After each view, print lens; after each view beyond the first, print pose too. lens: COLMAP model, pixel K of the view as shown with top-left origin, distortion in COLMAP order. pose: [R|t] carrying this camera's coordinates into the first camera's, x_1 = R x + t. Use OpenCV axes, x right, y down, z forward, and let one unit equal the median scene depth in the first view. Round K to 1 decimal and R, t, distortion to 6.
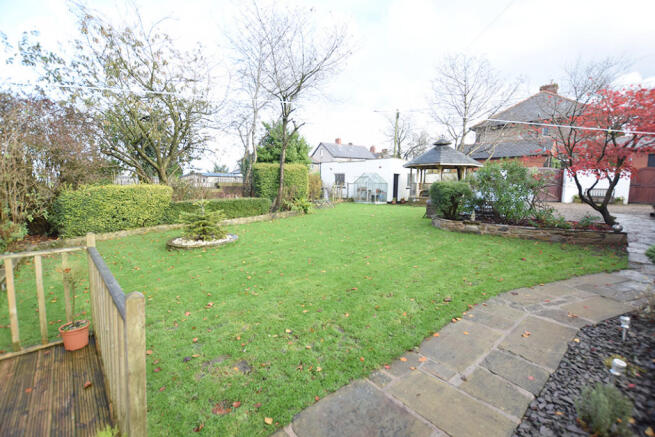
lens RADIAL K [[287.9, 0, 328.2], [0, 287.9, 219.2], [0, 0, 1]] dist [-0.026658, 0.000338]
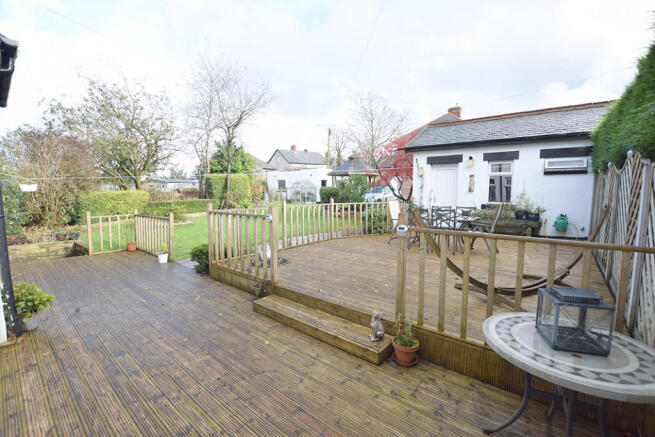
lens RADIAL K [[287.9, 0, 328.8], [0, 287.9, 217.7], [0, 0, 1]] dist [-0.026658, 0.000338]
pose [[0.991661, -0.021698, 0.127033, 0.115230], [0.024003, 0.999573, -0.016639, 0.039970], [-0.126618, 0.019549, 0.991759, -0.349784]]
